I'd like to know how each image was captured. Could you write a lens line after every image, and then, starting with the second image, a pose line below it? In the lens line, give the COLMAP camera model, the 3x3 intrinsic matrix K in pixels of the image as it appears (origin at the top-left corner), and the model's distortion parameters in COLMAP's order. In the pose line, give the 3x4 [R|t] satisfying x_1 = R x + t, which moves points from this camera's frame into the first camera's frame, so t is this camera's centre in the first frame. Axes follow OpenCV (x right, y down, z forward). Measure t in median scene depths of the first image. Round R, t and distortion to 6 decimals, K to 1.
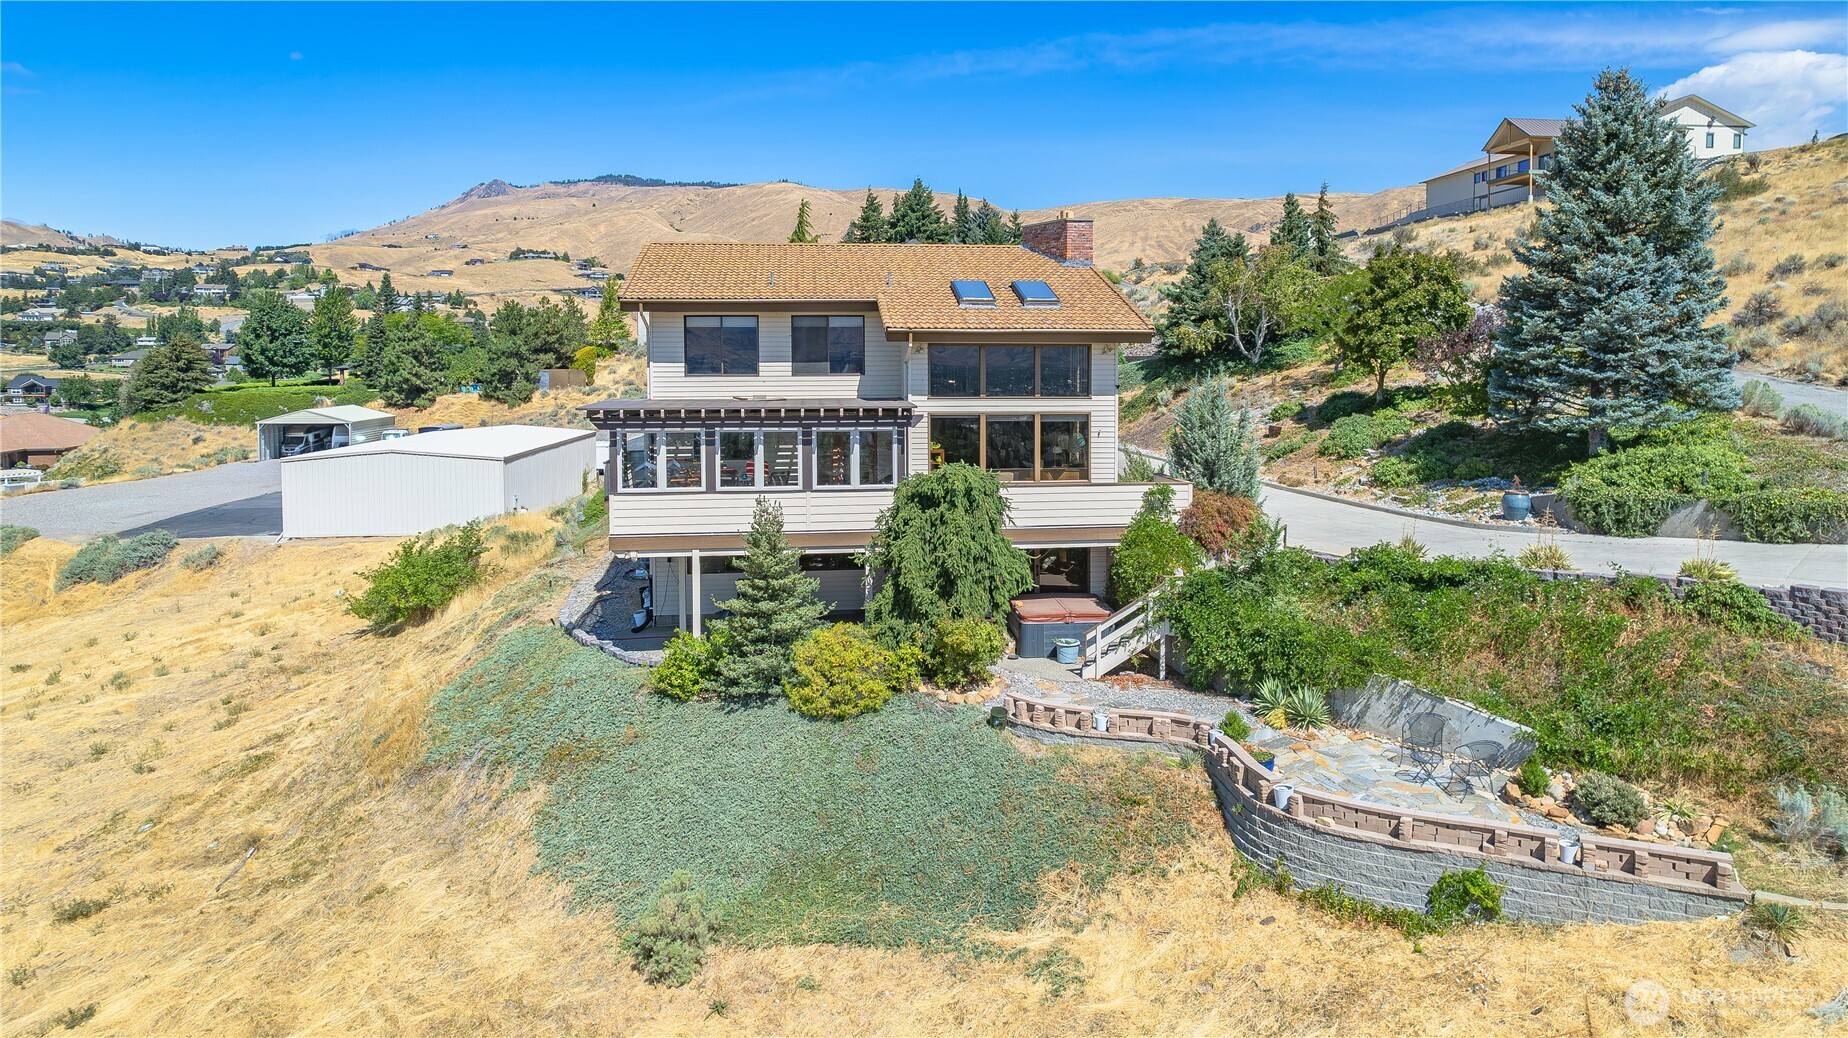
lens RADIAL K [[1212.9, 0, 921.7], [0, 1212.9, 422.8], [0, 0, 1]] dist [-0.100786, 0.100840]
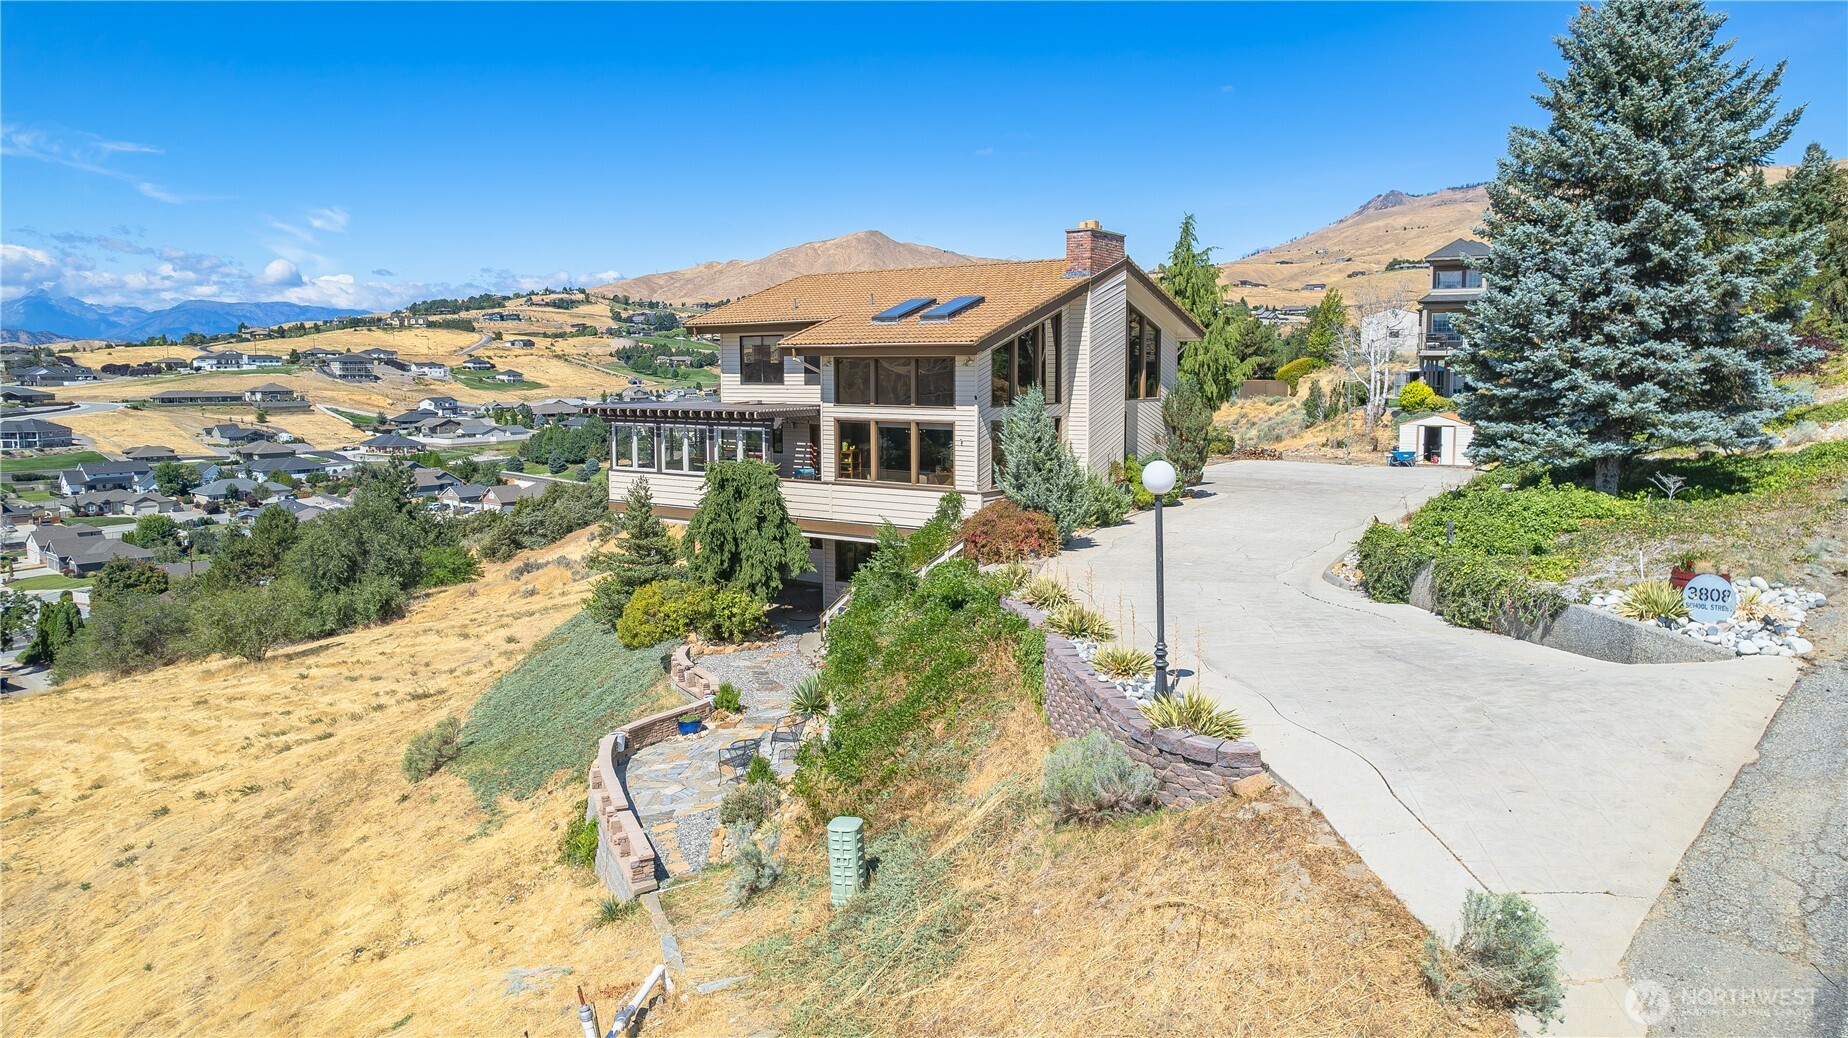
lens RADIAL K [[1212.9, 0, 921.7], [0, 1212.9, 422.8], [0, 0, 1]] dist [-0.100786, 0.100840]
pose [[0.735498, 0.028839, -0.676912, 0.821223], [-0.035428, 0.999364, 0.004083, -0.010928], [0.676600, 0.020978, 0.736052, 0.207029]]
